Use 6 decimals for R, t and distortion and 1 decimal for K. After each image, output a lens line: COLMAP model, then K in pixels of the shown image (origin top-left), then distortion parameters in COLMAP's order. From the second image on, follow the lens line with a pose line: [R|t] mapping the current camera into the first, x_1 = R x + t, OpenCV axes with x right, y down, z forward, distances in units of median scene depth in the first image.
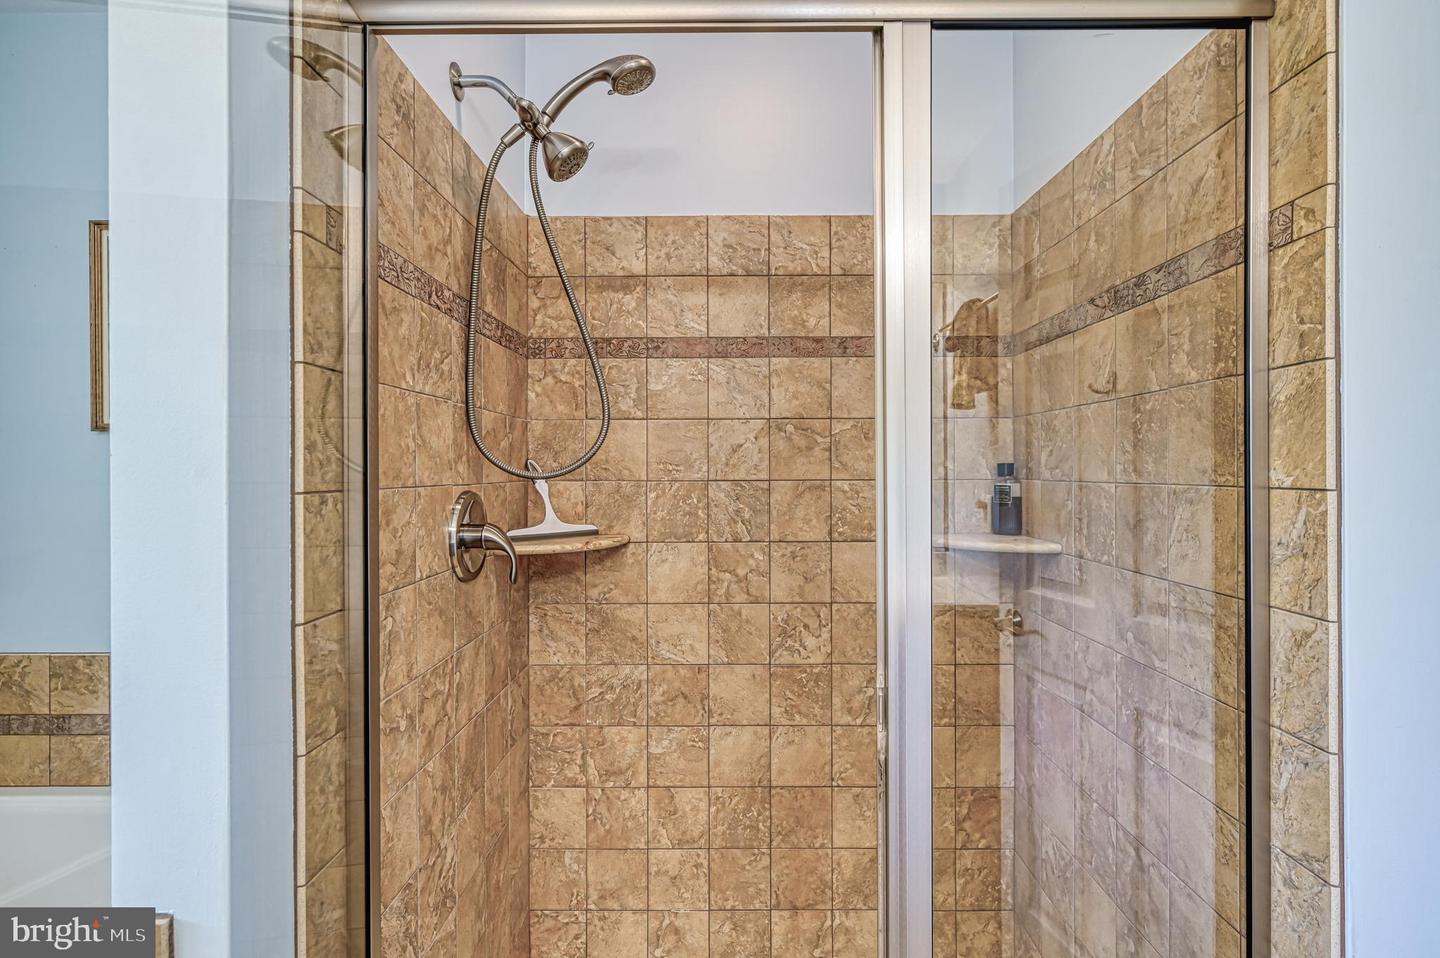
lens RADIAL K [[691.9, 0, 722.9], [0, 691.9, 478.3], [0, 0, 1]] dist [0.004836, 0.000648]
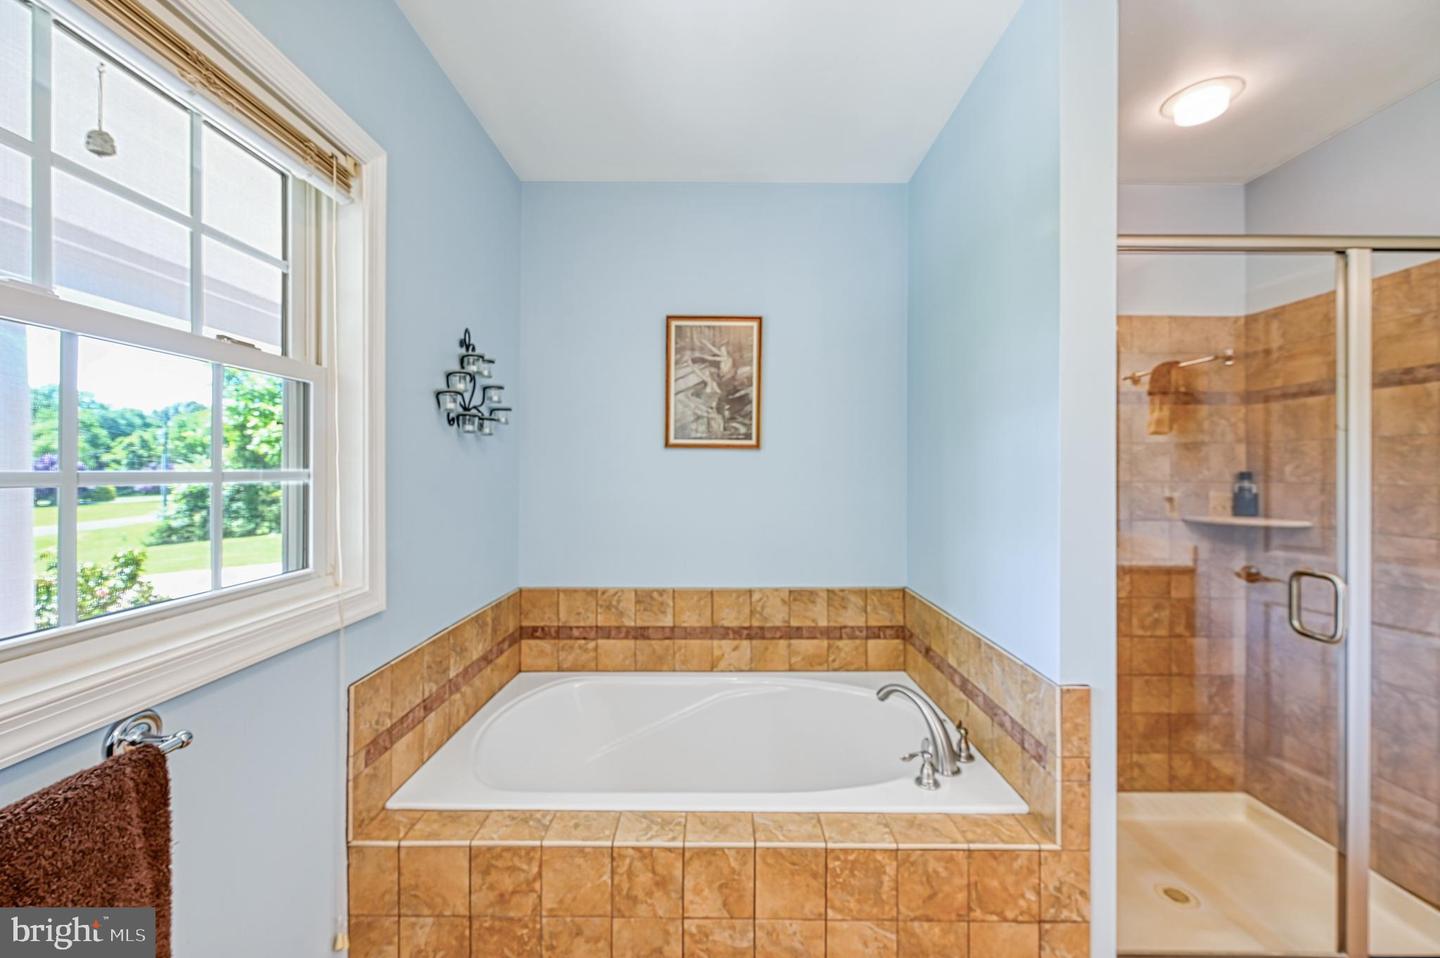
lens RADIAL K [[565.2, 0, 719.1], [0, 565.2, 474.6], [0, 0, 1]] dist [-0.003550, -0.000005]
pose [[0.999980, 0.006381, 0.000038, -0.792272], [-0.006381, 0.999957, -0.006705, 0.000374], [-0.000081, 0.006704, 0.999978, -0.297688]]
